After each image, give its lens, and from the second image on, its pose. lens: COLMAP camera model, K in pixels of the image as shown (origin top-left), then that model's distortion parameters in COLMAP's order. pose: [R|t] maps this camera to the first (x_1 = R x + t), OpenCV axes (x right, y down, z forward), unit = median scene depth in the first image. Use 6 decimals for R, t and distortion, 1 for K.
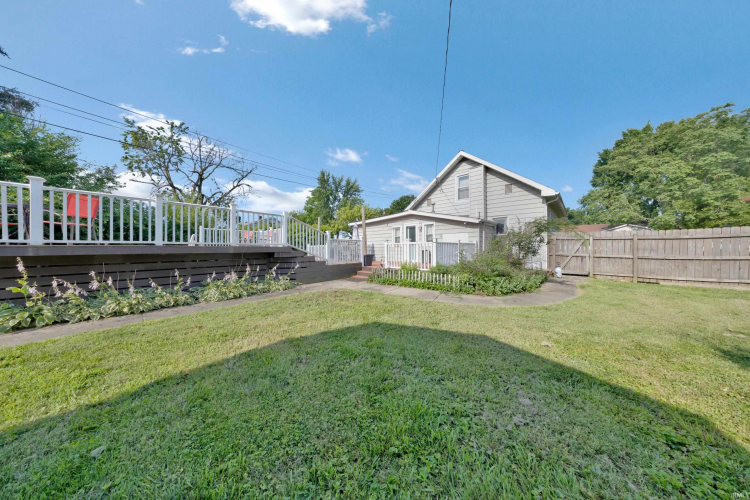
lens RADIAL K [[217.6, 0, 372.0], [0, 217.6, 247.9], [0, 0, 1]] dist [0.000271, -0.001514]
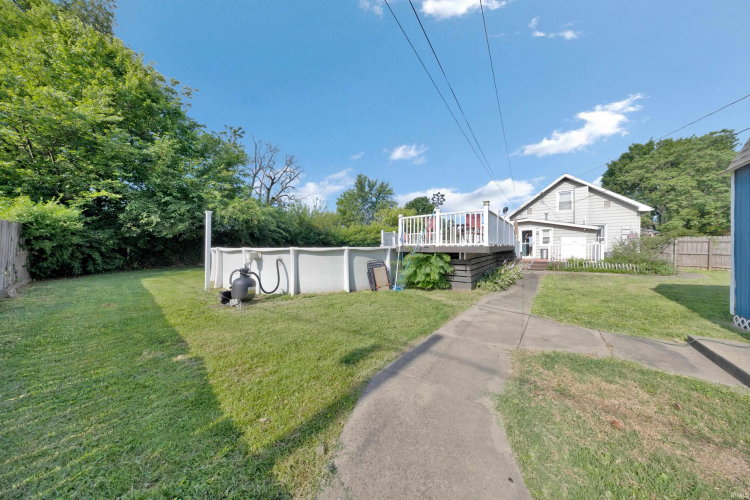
lens RADIAL K [[223.8, 0, 374.0], [0, 223.8, 248.1], [0, 0, 1]] dist [-0.007376, 0.000084]
pose [[0.998467, 0.001721, 0.055318, -0.407531], [-0.001596, 0.999996, -0.002301, 0.003906], [-0.055322, 0.002209, 0.998466, -0.135664]]
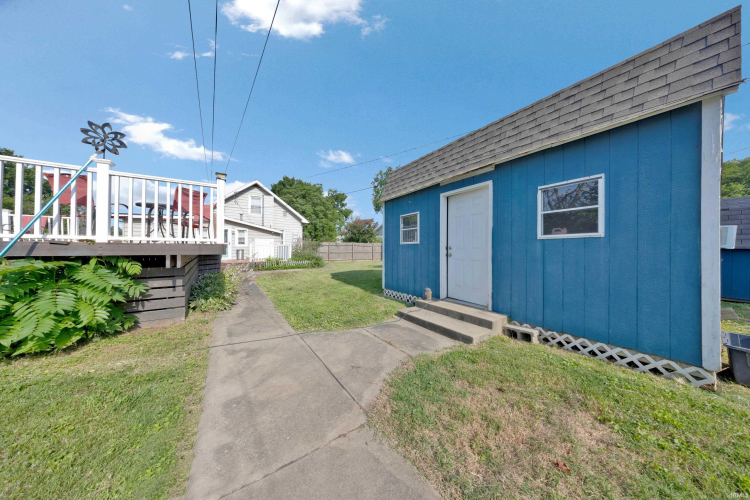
lens RADIAL K [[217.6, 0, 372.0], [0, 217.6, 247.9], [0, 0, 1]] dist [0.000271, -0.001514]
pose [[0.244816, 0.009692, 0.969521, -0.392580], [-0.002010, 0.999953, -0.009488, 0.004986], [-0.969568, 0.000374, 0.244824, -0.039889]]
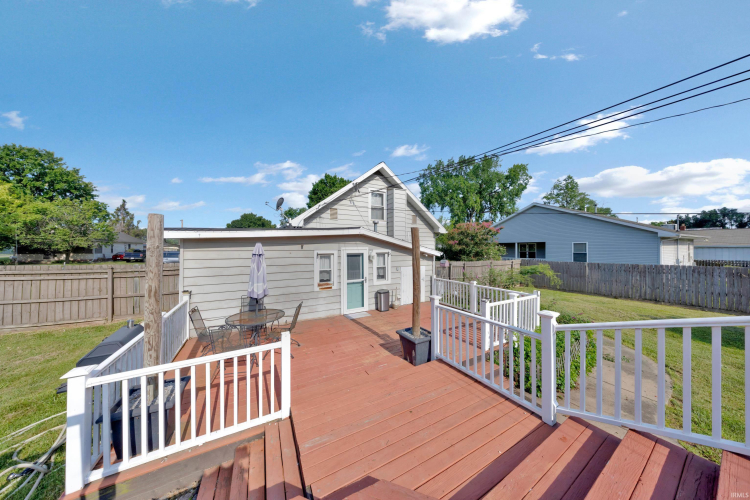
lens RADIAL K [[217.6, 0, 372.0], [0, 217.6, 247.9], [0, 0, 1]] dist [0.000271, -0.001514]
pose [[0.327851, 0.007166, 0.944702, -0.197775], [-0.003962, 0.999973, -0.006210, -0.057314], [-0.944721, -0.001707, 0.327870, 0.384336]]
